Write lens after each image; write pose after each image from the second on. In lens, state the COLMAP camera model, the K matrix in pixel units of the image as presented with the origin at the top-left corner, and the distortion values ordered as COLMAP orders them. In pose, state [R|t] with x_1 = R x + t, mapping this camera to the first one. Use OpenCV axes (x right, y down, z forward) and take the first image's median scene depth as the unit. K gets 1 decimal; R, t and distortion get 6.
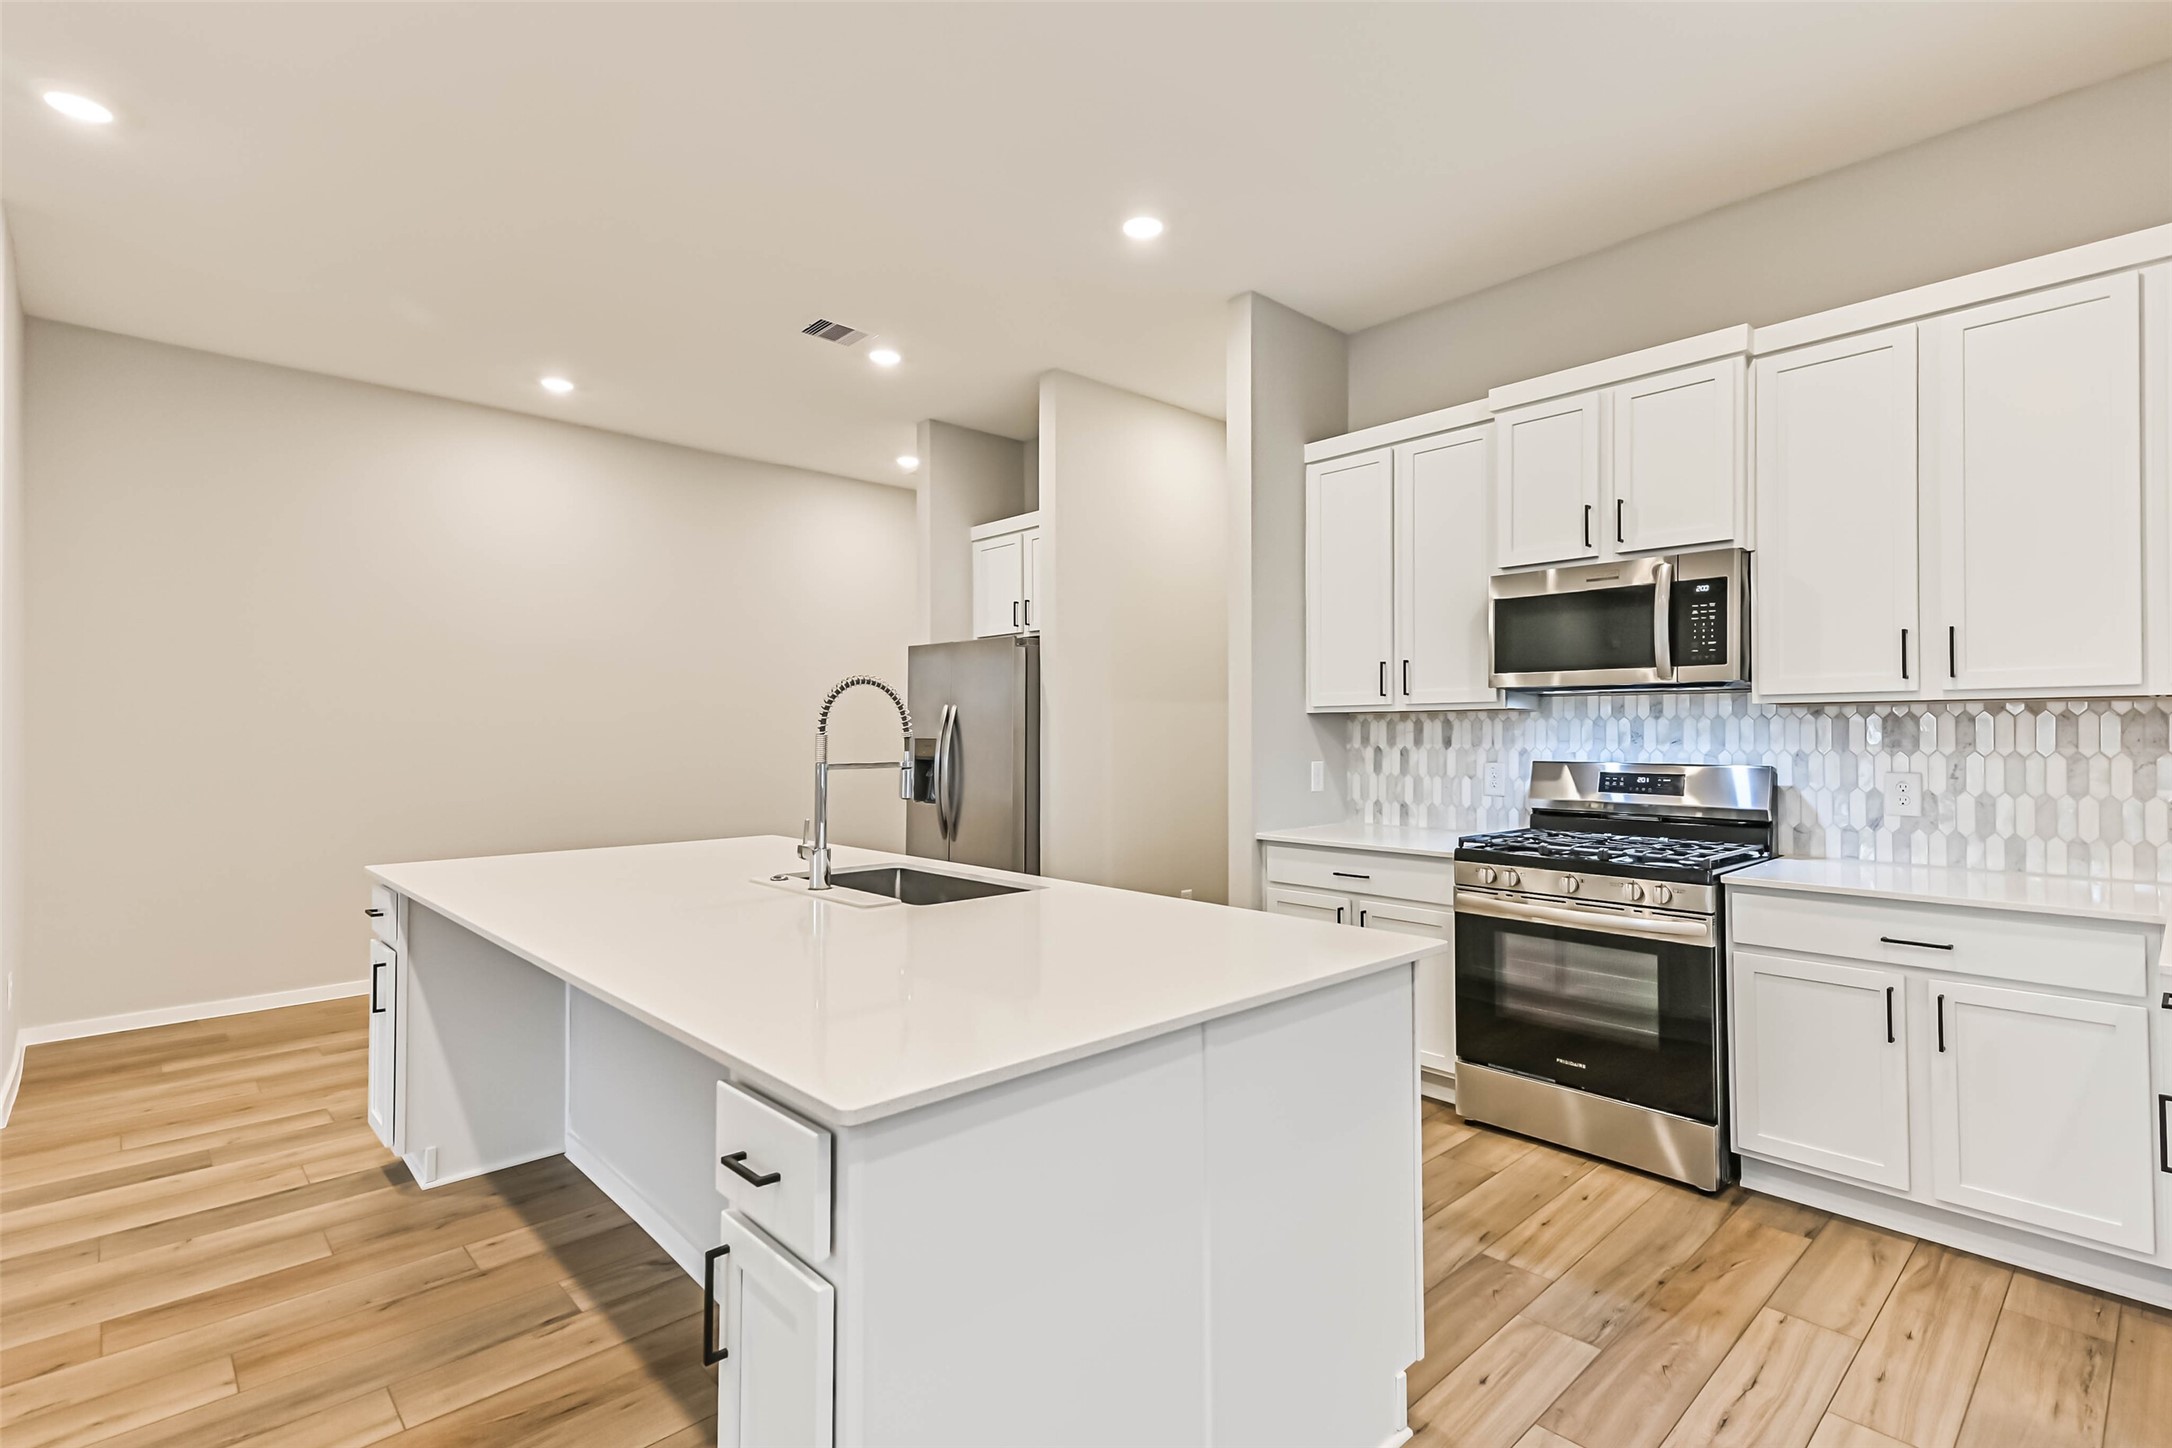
lens RADIAL K [[1034.9, 0, 1082.5], [0, 1034.9, 720.3], [0, 0, 1]] dist [0.017756, -0.003367]
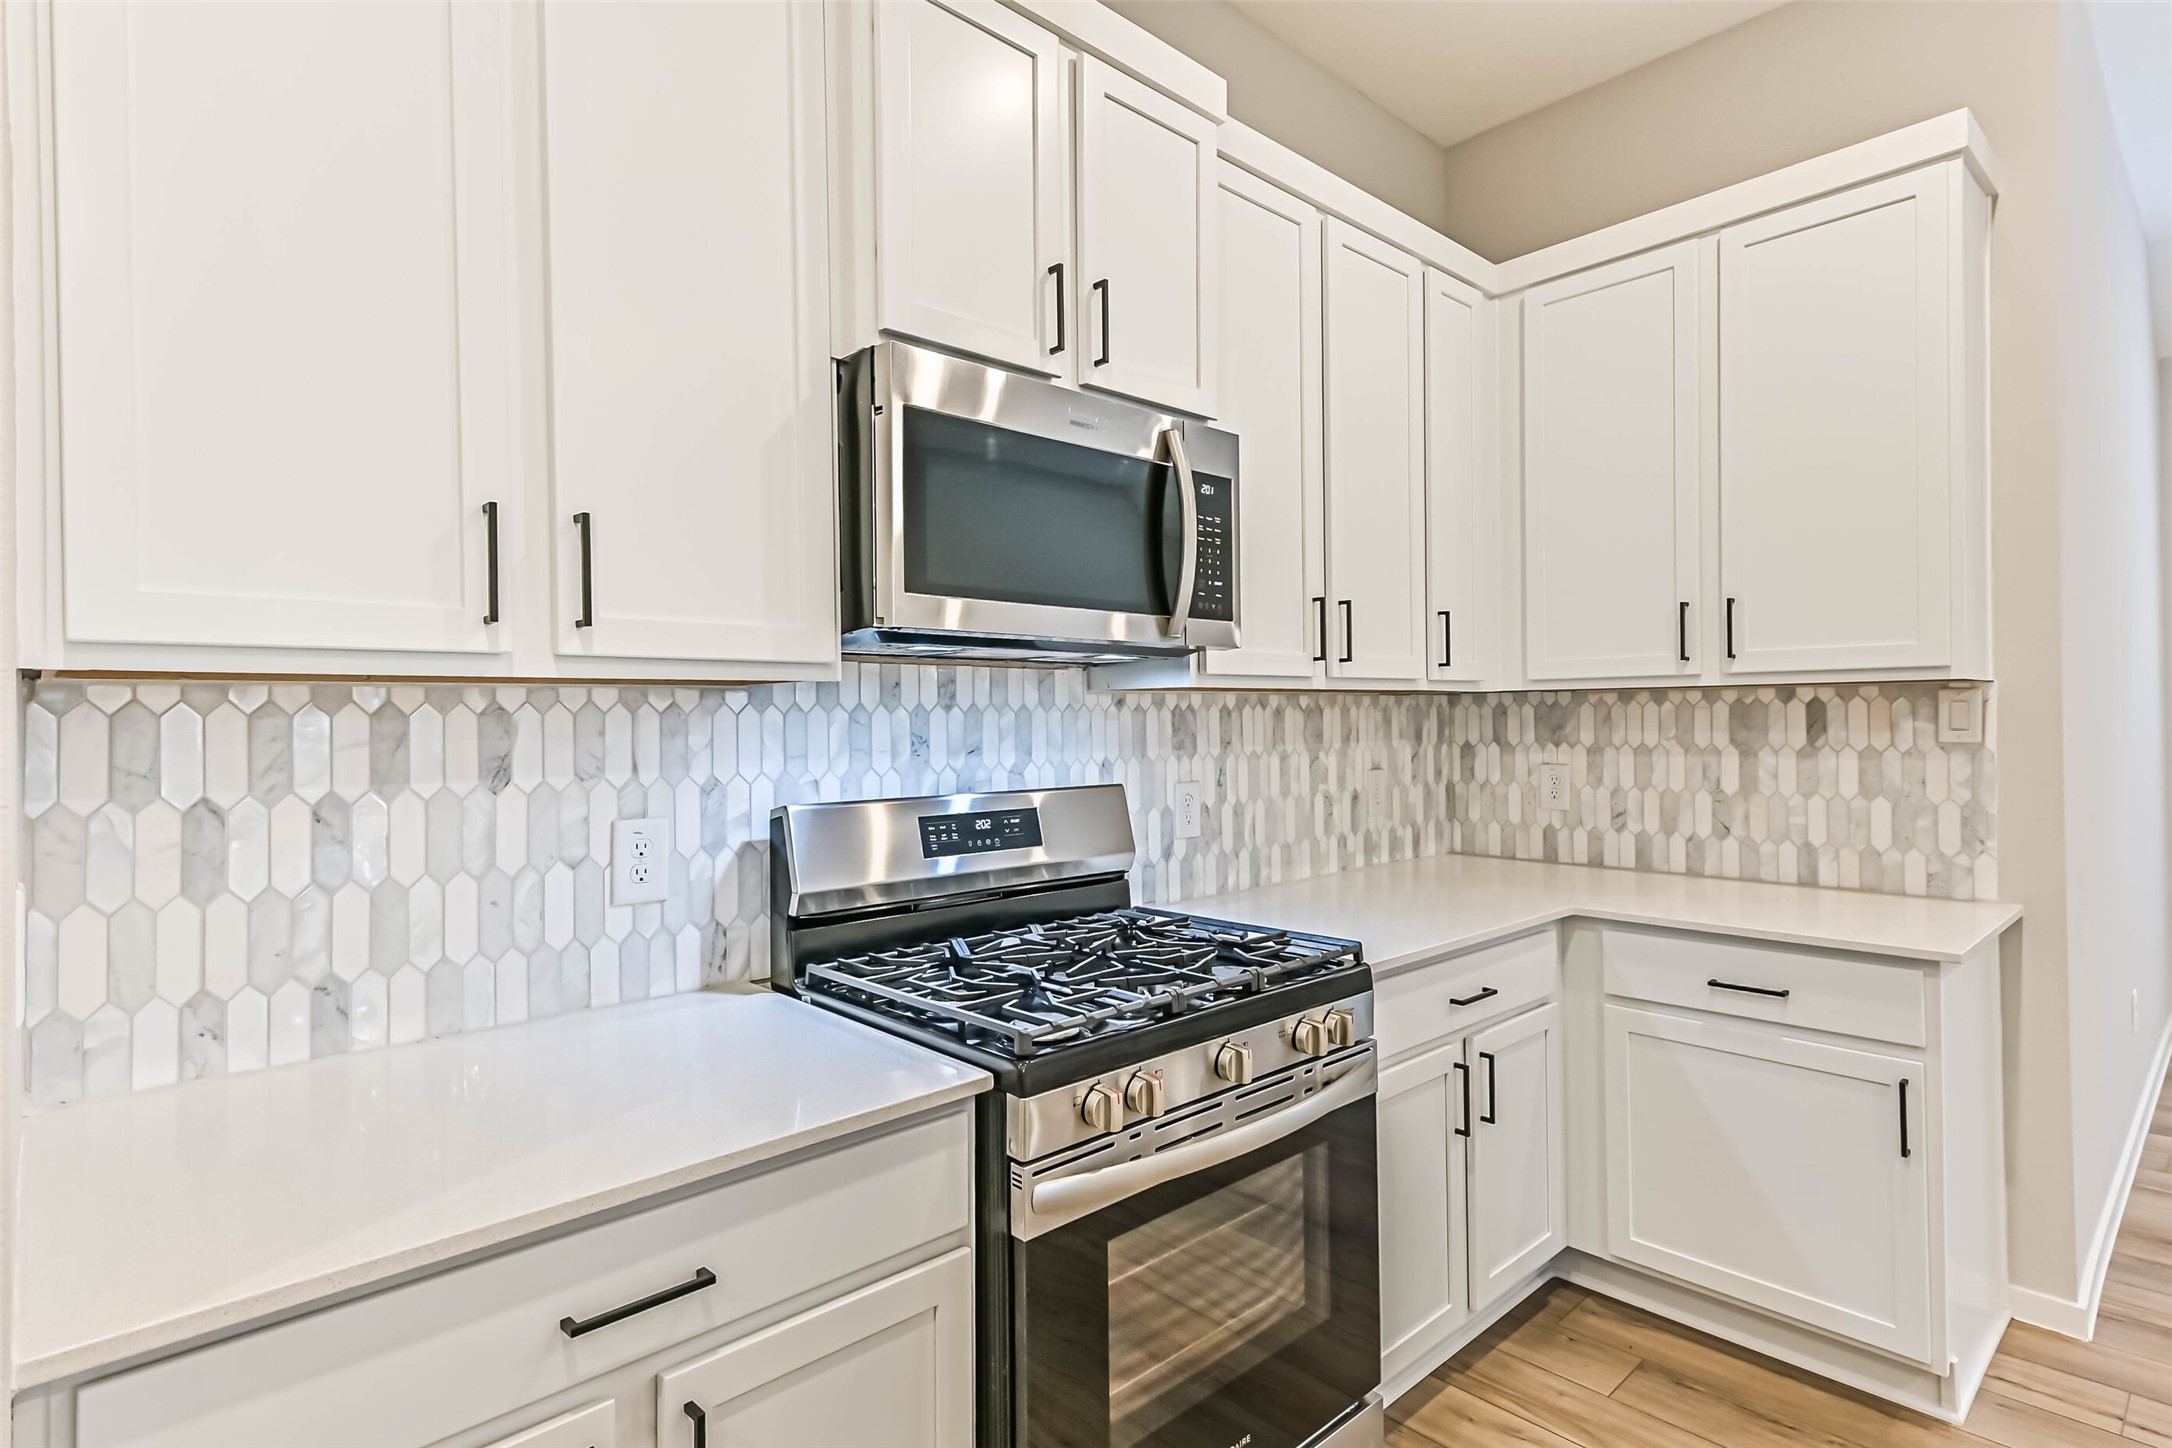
lens RADIAL K [[1085.6, 0, 1086.4], [0, 1085.6, 711.8], [0, 0, 1]] dist [0.007697, 0.001235]
pose [[-0.008308, 0.012193, 0.999891, -0.015138], [0.001521, 0.999925, -0.012181, 0.007141], [-0.999964, 0.001419, -0.008326, 1.003406]]
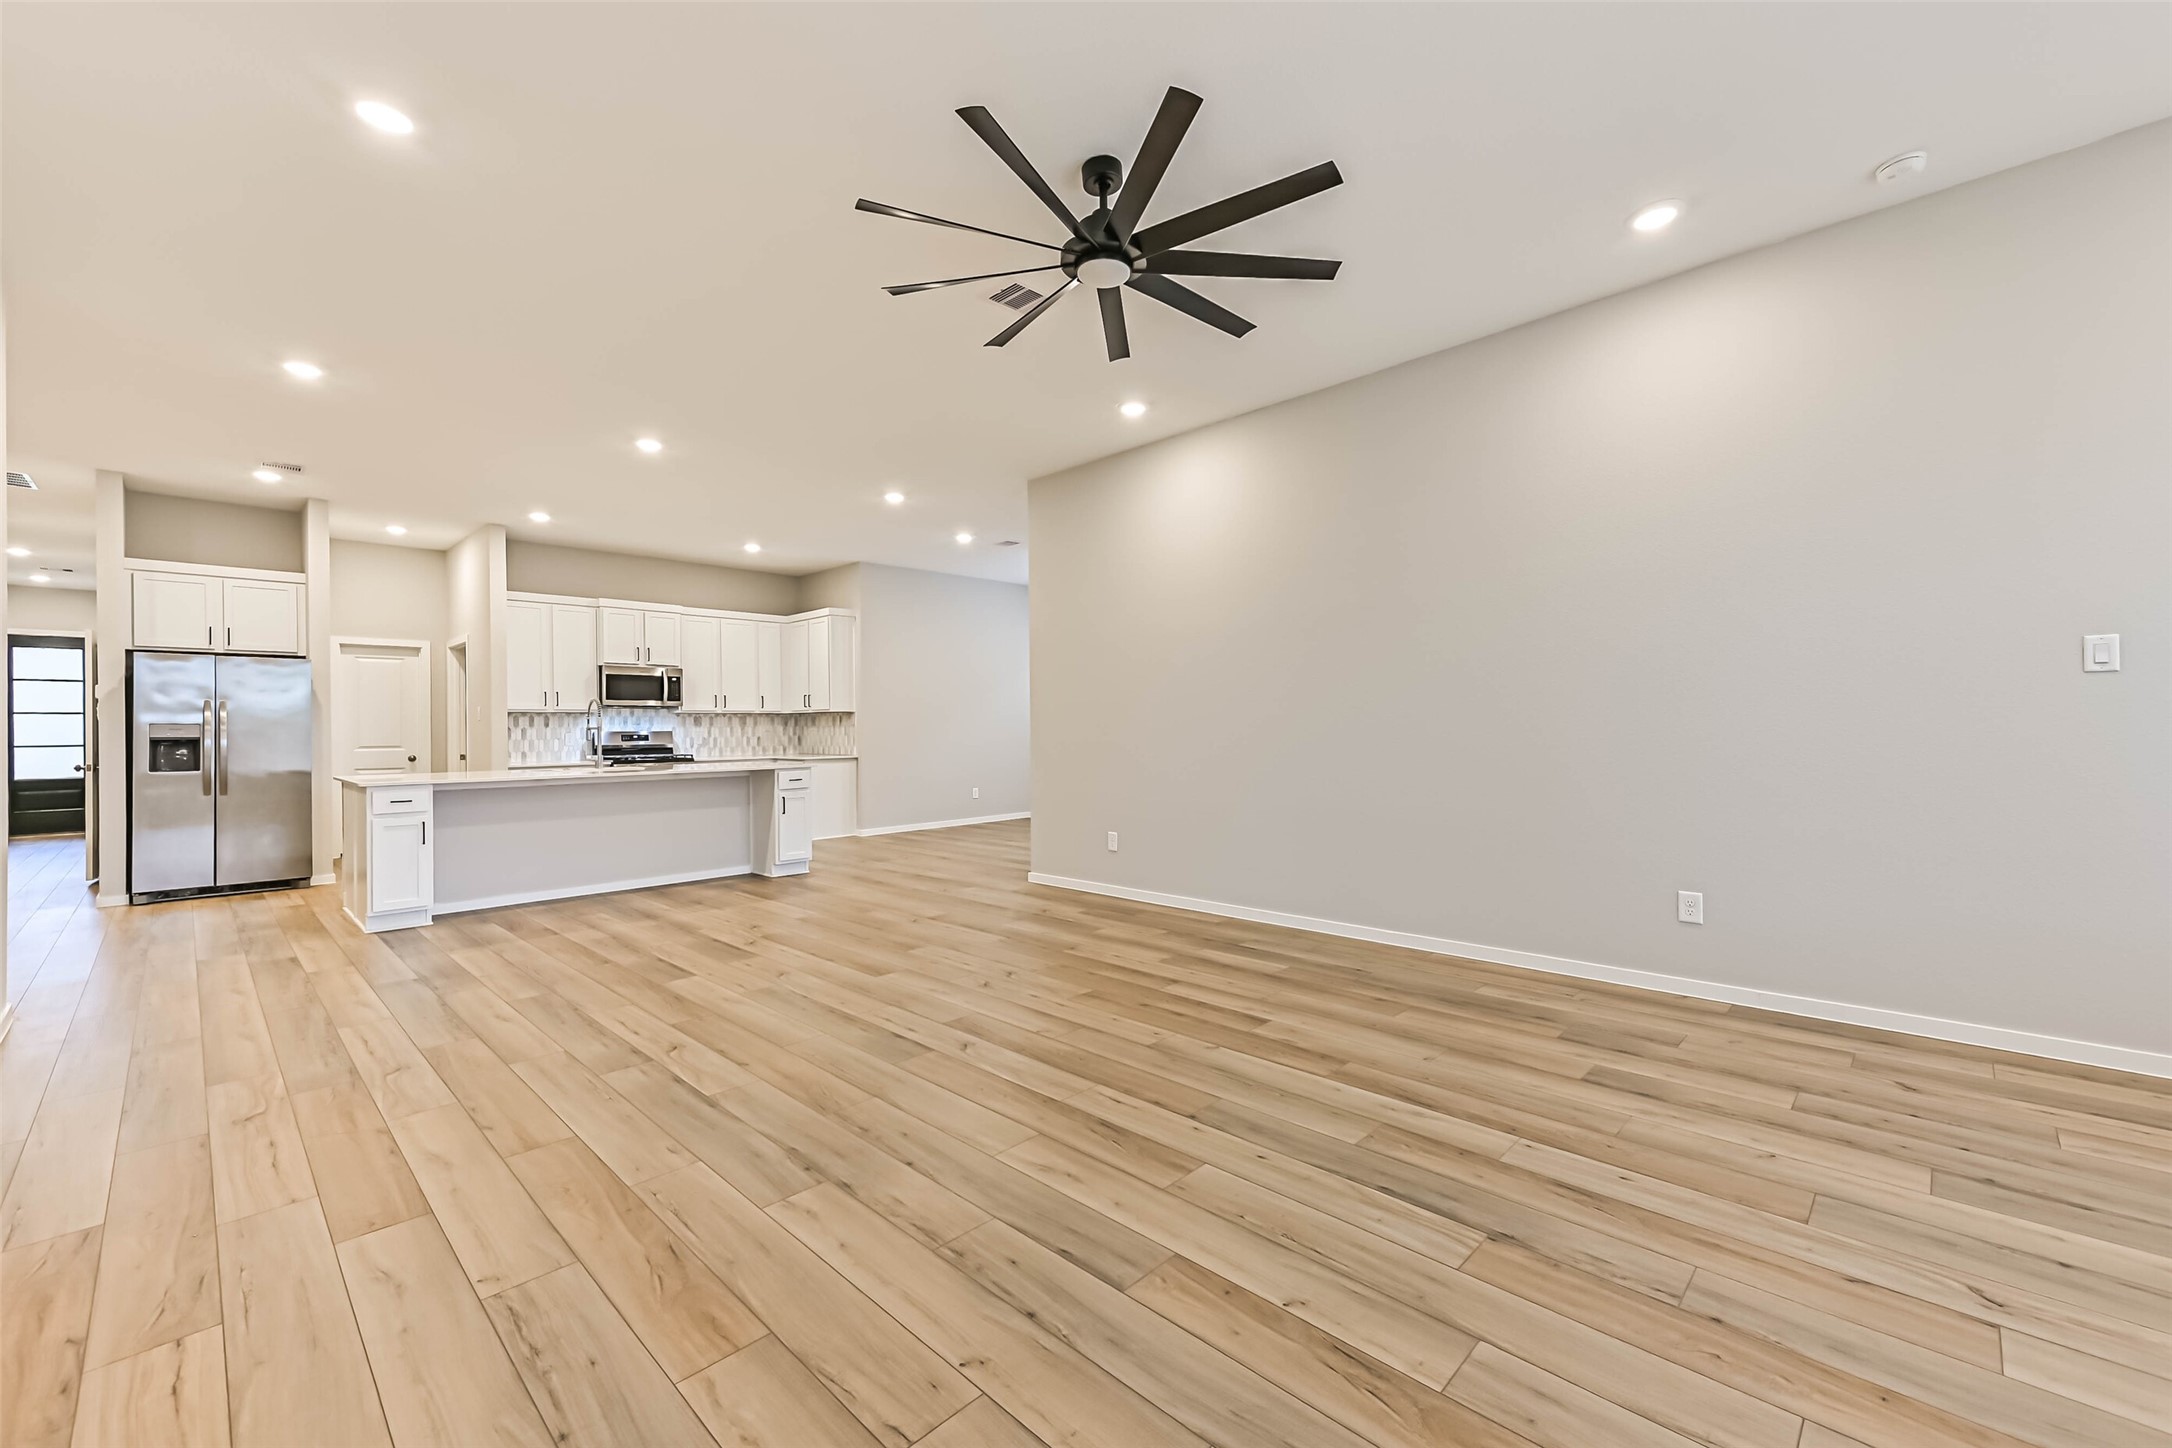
lens RADIAL K [[913.1, 0, 1129.4], [0, 913.1, 720.5], [0, 0, 1]] dist [0.003167, -0.001804]
pose [[-0.081091, 0.010530, 0.996651, -2.353284], [-0.001494, 0.999942, -0.010686, 0.037847], [-0.996706, -0.002356, -0.081070, -0.231626]]
